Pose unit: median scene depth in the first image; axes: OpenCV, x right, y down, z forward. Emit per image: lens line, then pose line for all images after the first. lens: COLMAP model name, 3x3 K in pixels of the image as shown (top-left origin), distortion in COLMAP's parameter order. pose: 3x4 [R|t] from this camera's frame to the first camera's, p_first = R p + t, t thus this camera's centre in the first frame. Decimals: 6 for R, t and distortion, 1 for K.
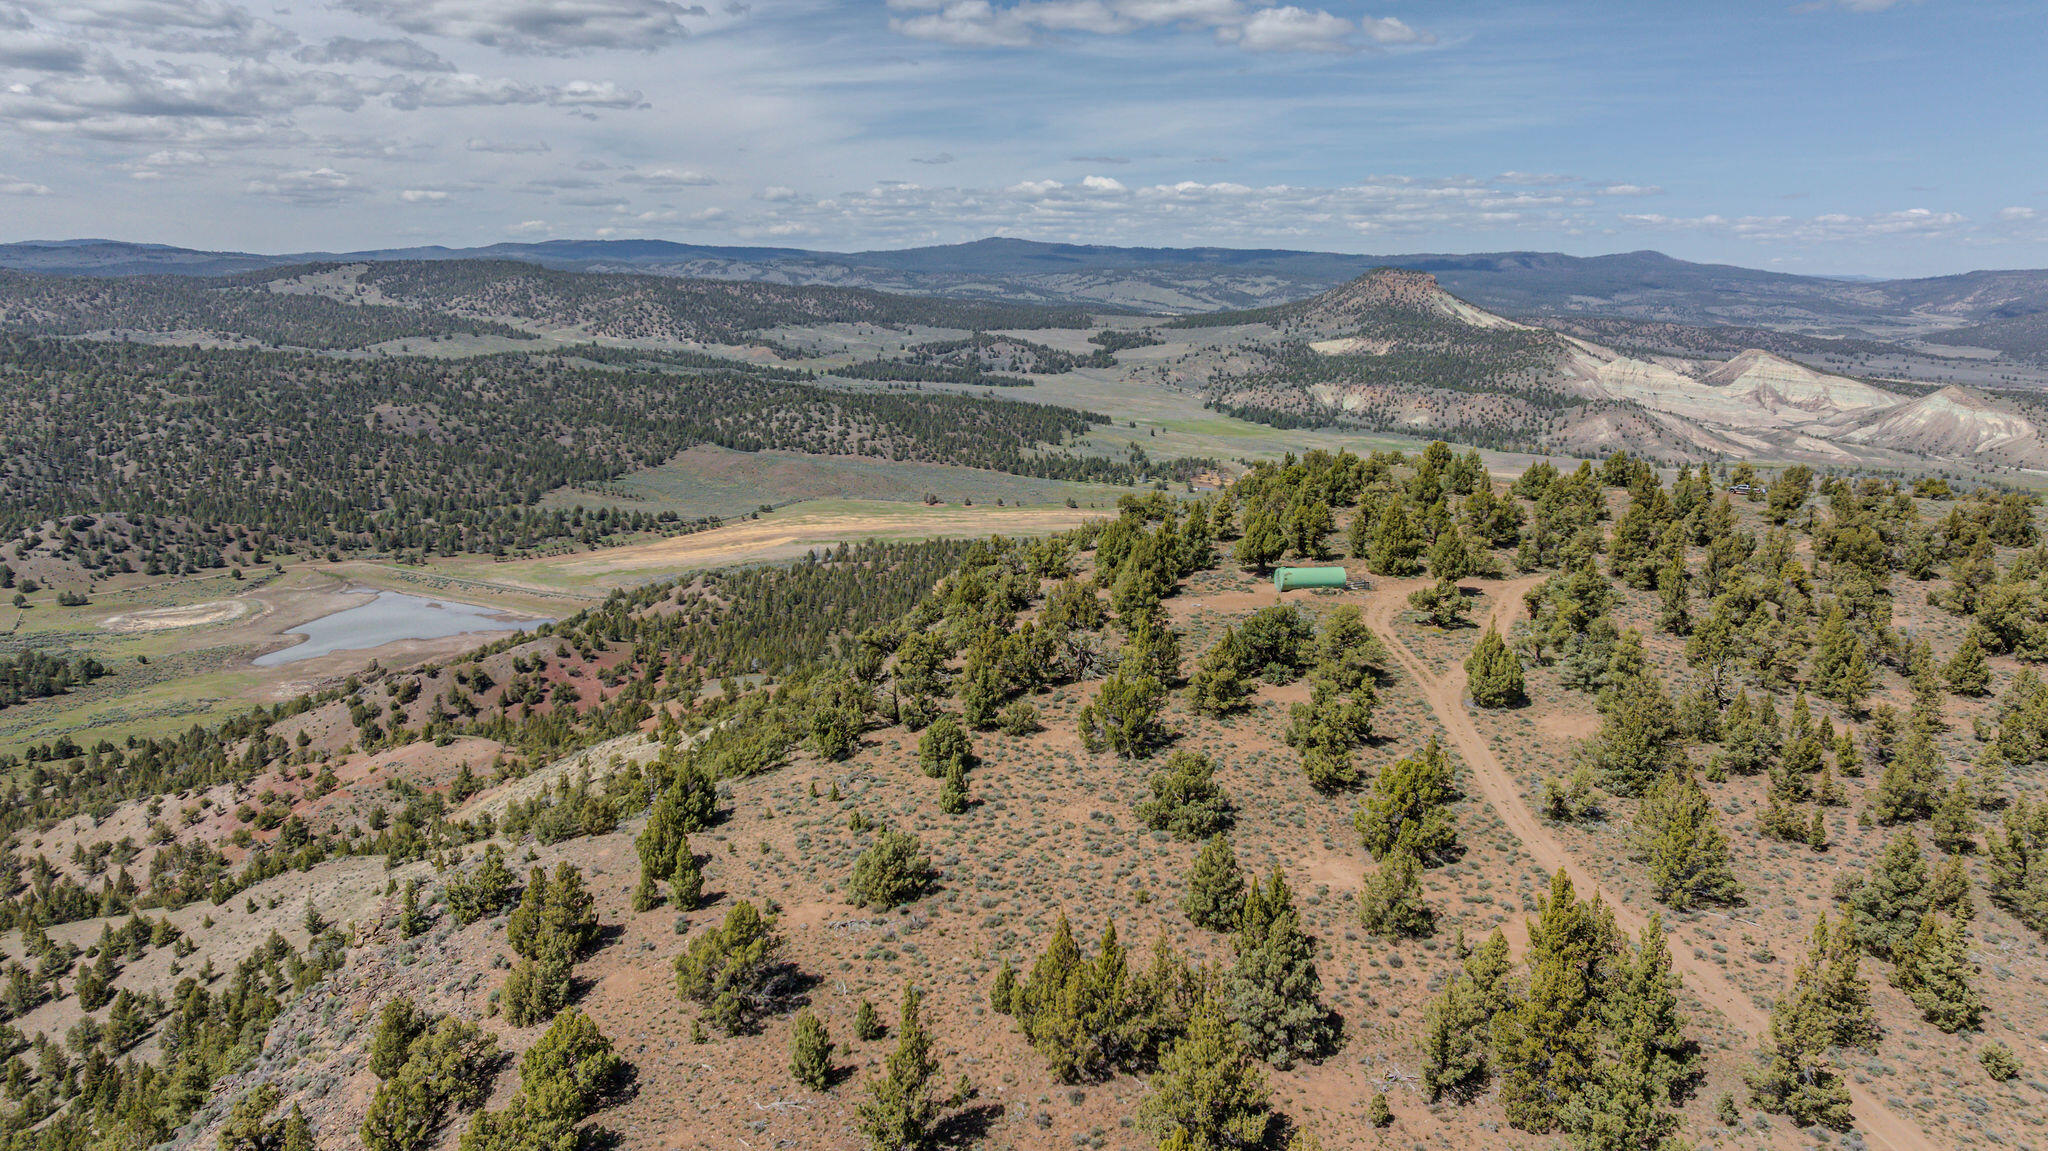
lens RADIAL K [[1459.9, 0, 1024.0], [0, 1459.9, 575.5], [0, 0, 1]] dist [-0.011891, -0.008980]
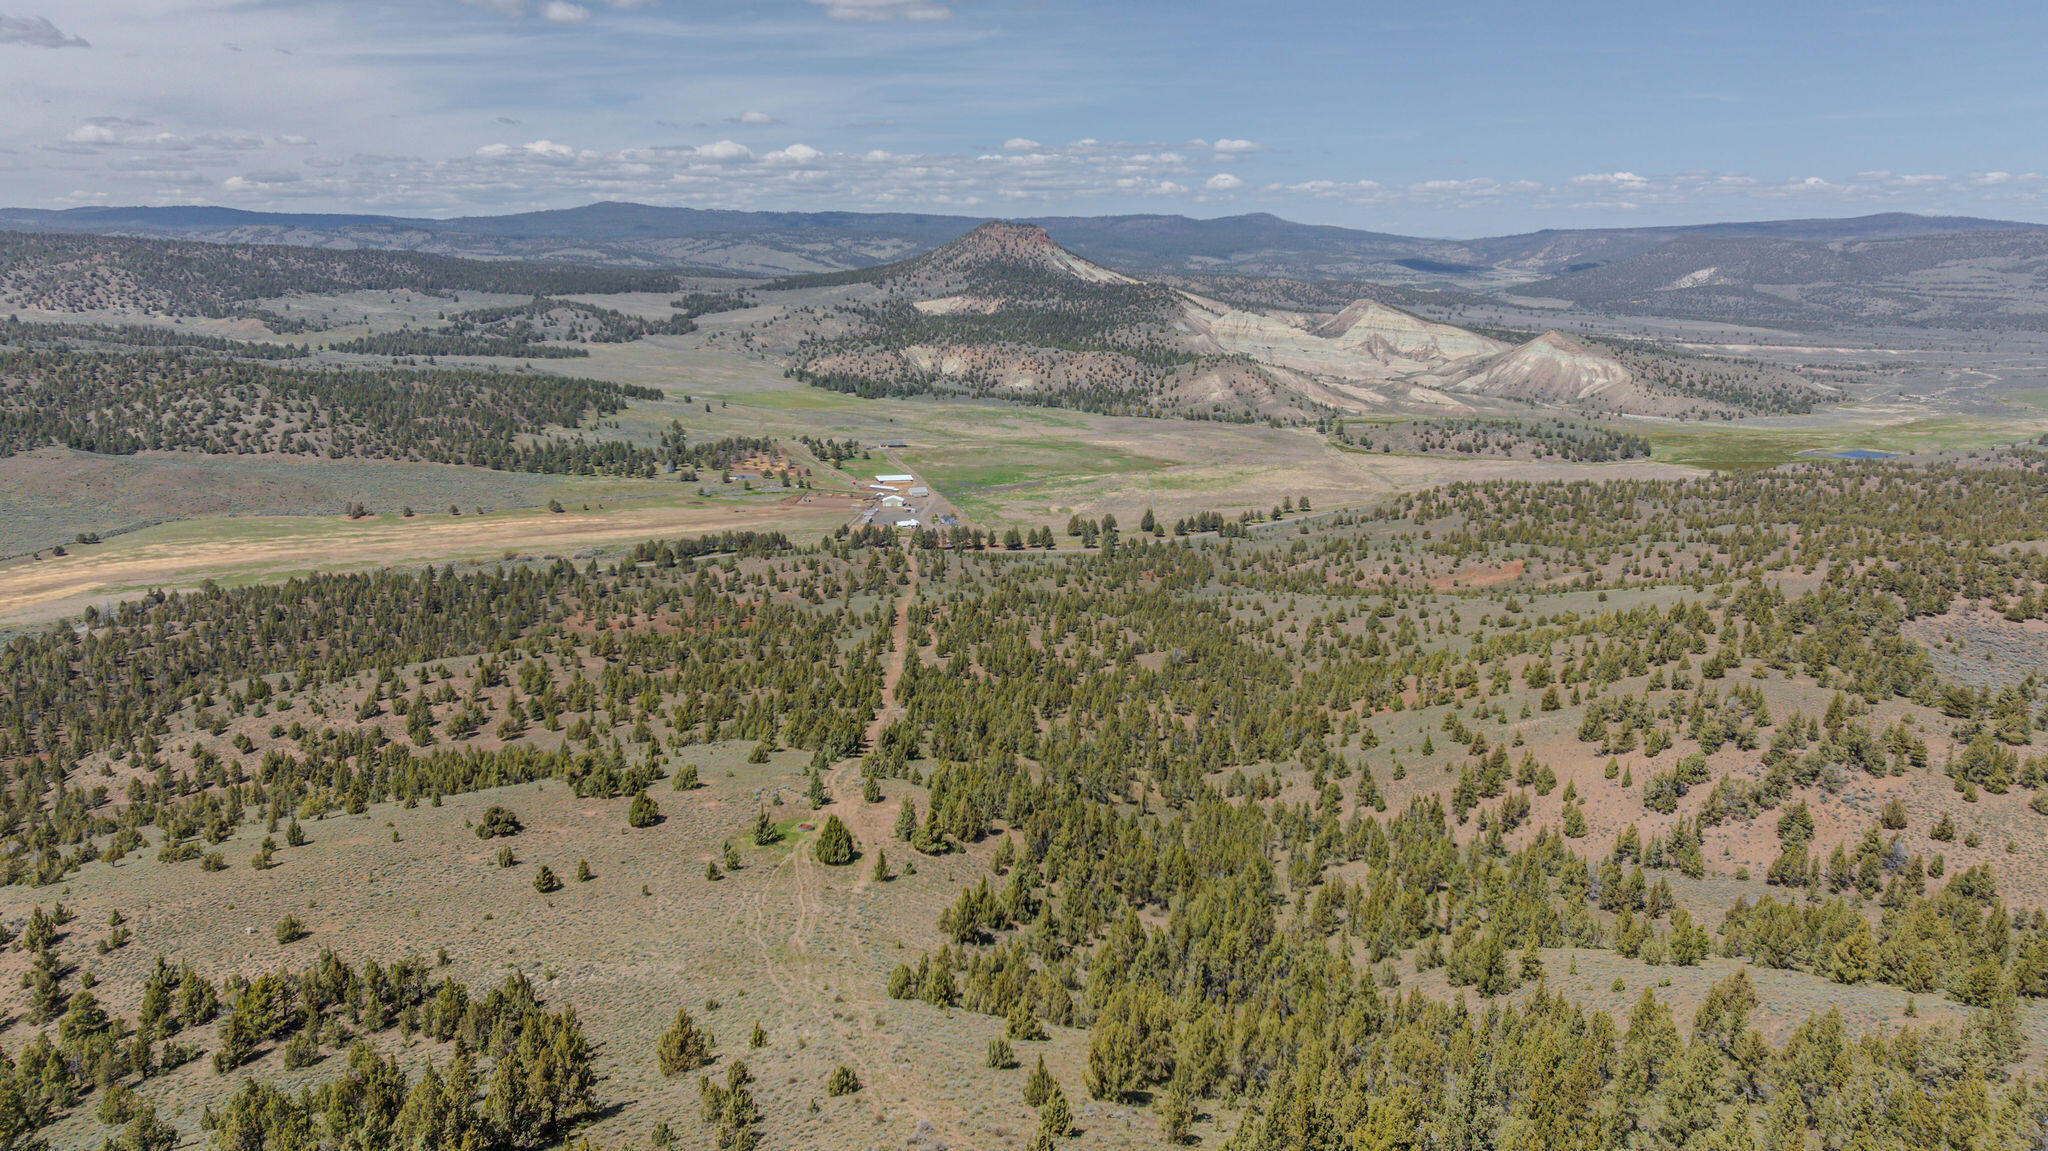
lens RADIAL K [[1459.9, 0, 1024.0], [0, 1459.9, 575.5], [0, 0, 1]] dist [-0.011891, -0.008980]
pose [[0.971552, -0.060320, 0.229014, 0.049828], [0.055578, 0.998086, 0.027104, -0.010825], [-0.230211, -0.013605, 0.973046, 0.105897]]
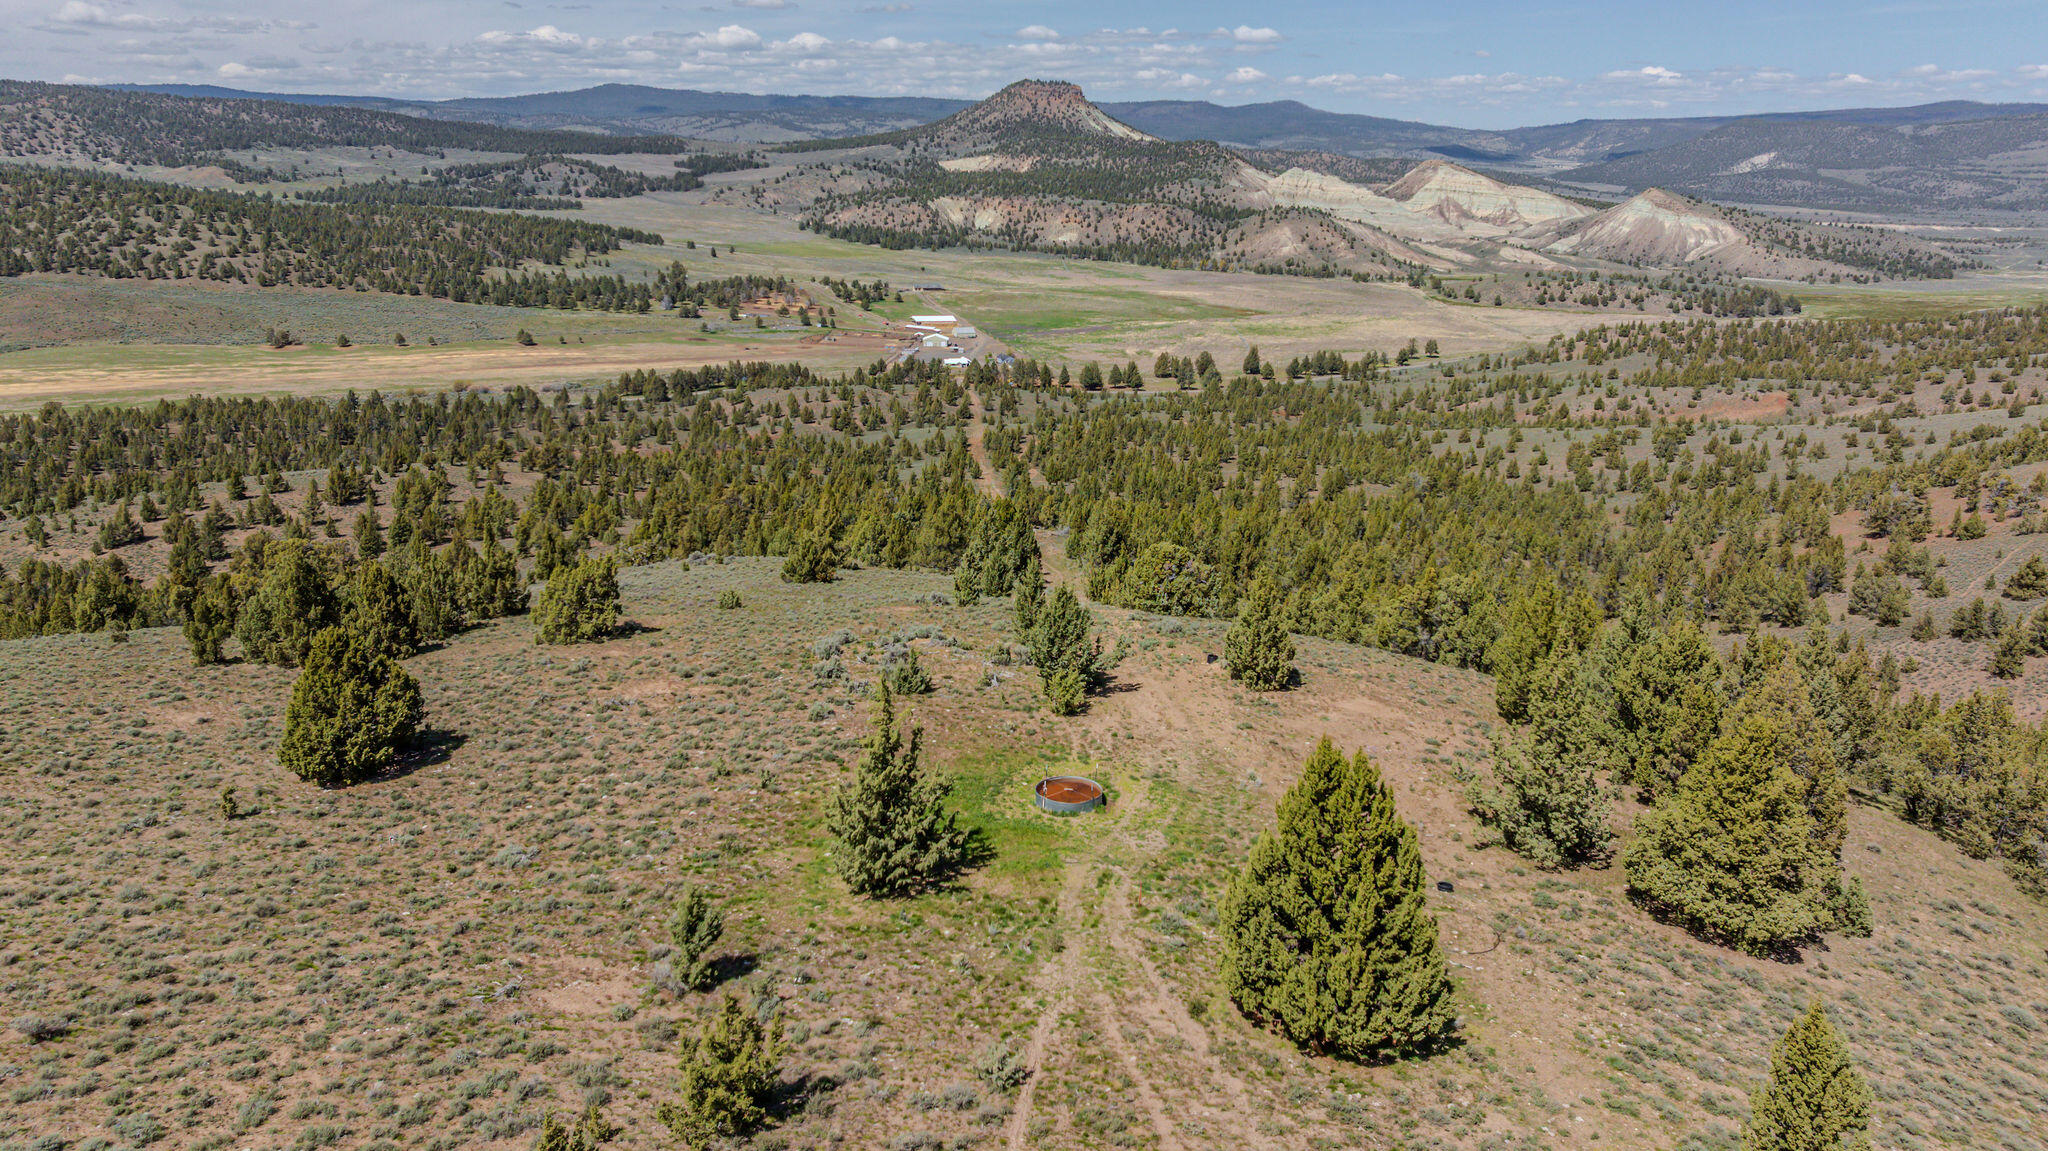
lens RADIAL K [[1464.7, 0, 1024.0], [0, 1464.7, 575.5], [0, 0, 1]] dist [-0.043828, 0.052284]
pose [[0.973692, -0.067216, 0.217728, 0.051776], [0.047884, 0.994525, 0.092885, 0.002008], [-0.222779, -0.080015, 0.971580, 0.180194]]
